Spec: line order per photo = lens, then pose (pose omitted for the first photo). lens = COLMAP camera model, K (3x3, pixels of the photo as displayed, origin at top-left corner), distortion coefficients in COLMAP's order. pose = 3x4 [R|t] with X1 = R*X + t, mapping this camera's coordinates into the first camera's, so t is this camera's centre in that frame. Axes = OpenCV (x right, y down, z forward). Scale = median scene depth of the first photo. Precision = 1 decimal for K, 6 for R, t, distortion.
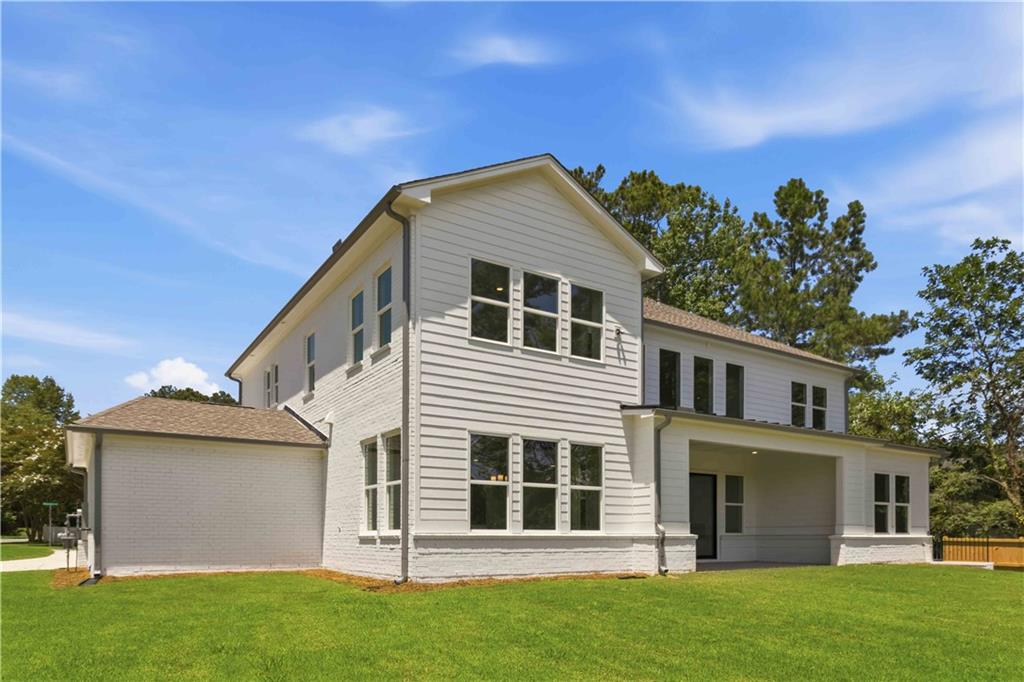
lens RADIAL K [[608.9, 0, 512.0], [0, 608.9, 410.6], [0, 0, 1]] dist [0.006764, 0.001620]
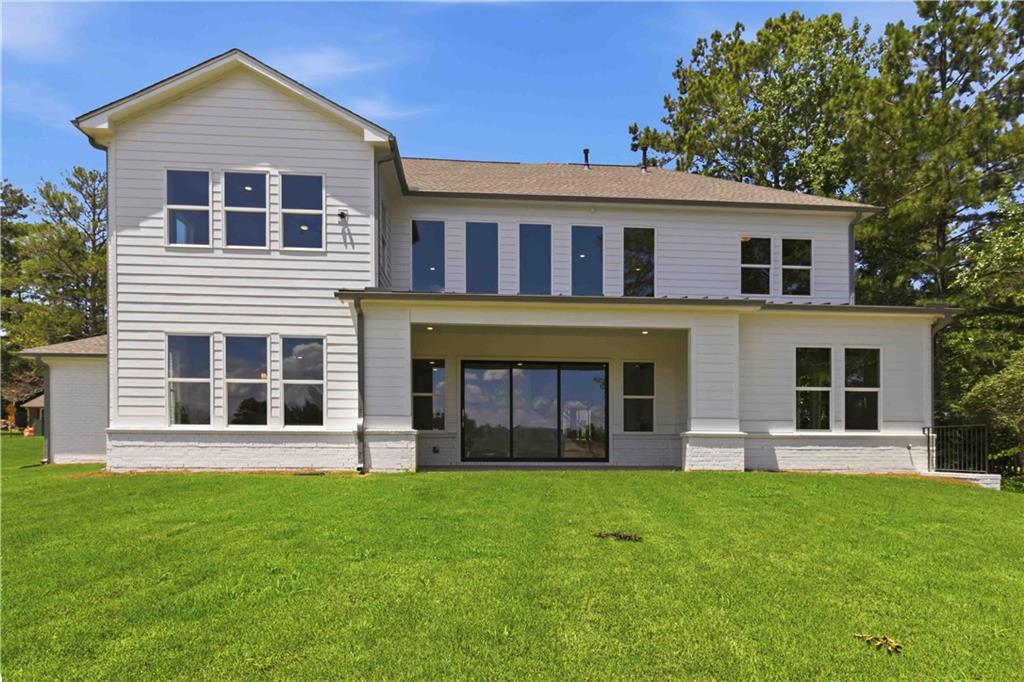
lens RADIAL K [[584.6, 0, 512.0], [0, 584.6, 341.0], [0, 0, 1]] dist [0.001220, 0.000677]
pose [[0.890437, -0.072997, -0.449215, 0.839027], [0.086095, 0.996248, 0.008769, 0.082413], [0.446889, -0.046483, 0.893381, 0.320592]]
